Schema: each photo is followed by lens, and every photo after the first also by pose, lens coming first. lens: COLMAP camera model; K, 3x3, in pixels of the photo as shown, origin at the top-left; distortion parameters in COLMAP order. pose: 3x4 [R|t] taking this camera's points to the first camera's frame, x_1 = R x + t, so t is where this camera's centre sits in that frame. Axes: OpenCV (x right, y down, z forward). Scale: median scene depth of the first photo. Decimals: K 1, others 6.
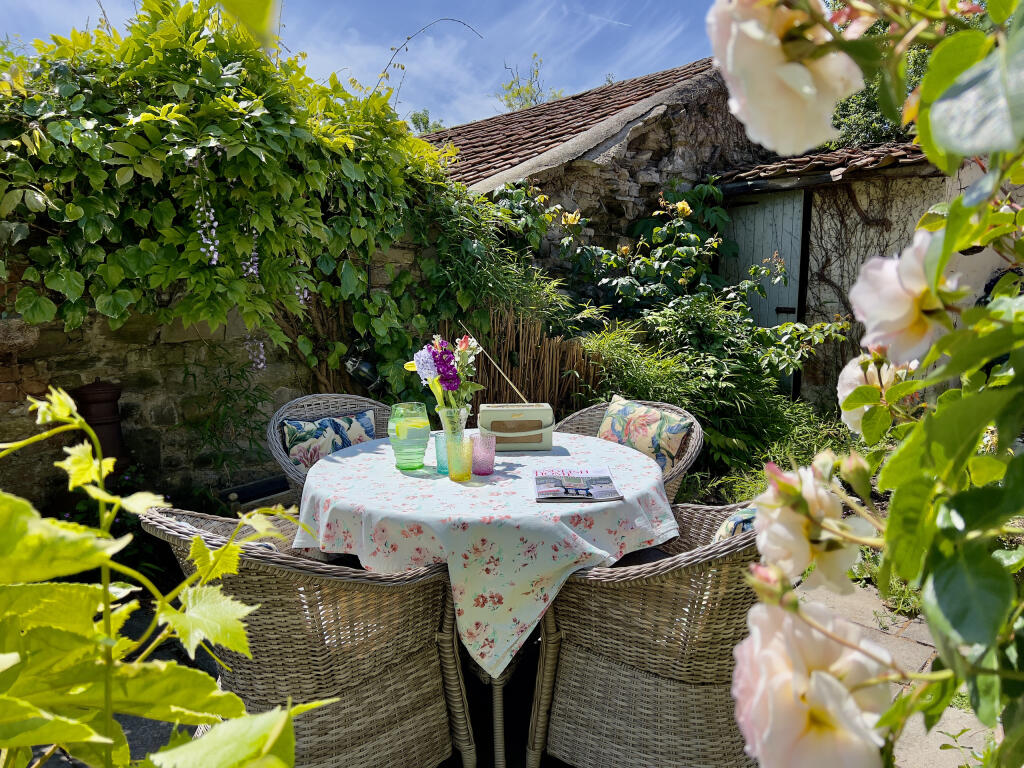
lens RADIAL K [[773.4, 0, 510.5], [0, 773.4, 406.3], [0, 0, 1]] dist [-0.001671, -0.001984]
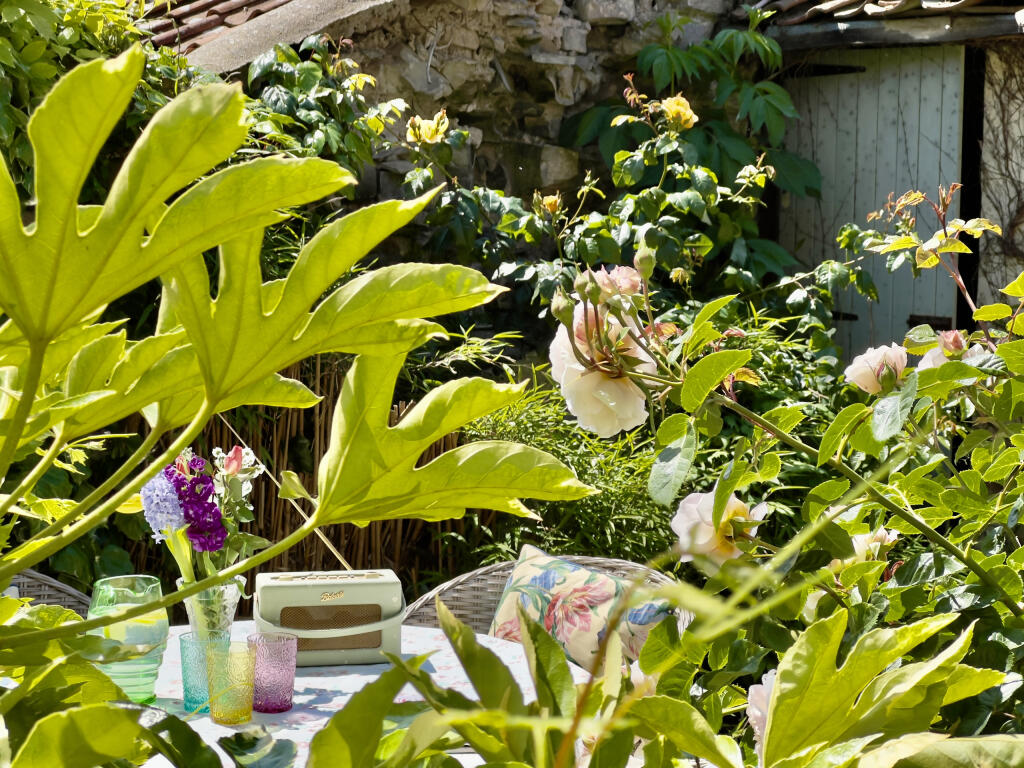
lens RADIAL K [[2277.9, 0, 512.0], [0, 2277.9, 384.0], [0, 0, 1]] dist [-0.072665, 4.010459]
pose [[0.993214, -0.006735, 0.116104, -0.025457], [0.014336, 0.997798, -0.064759, -0.015253], [-0.115412, 0.065984, 0.991124, -0.277263]]
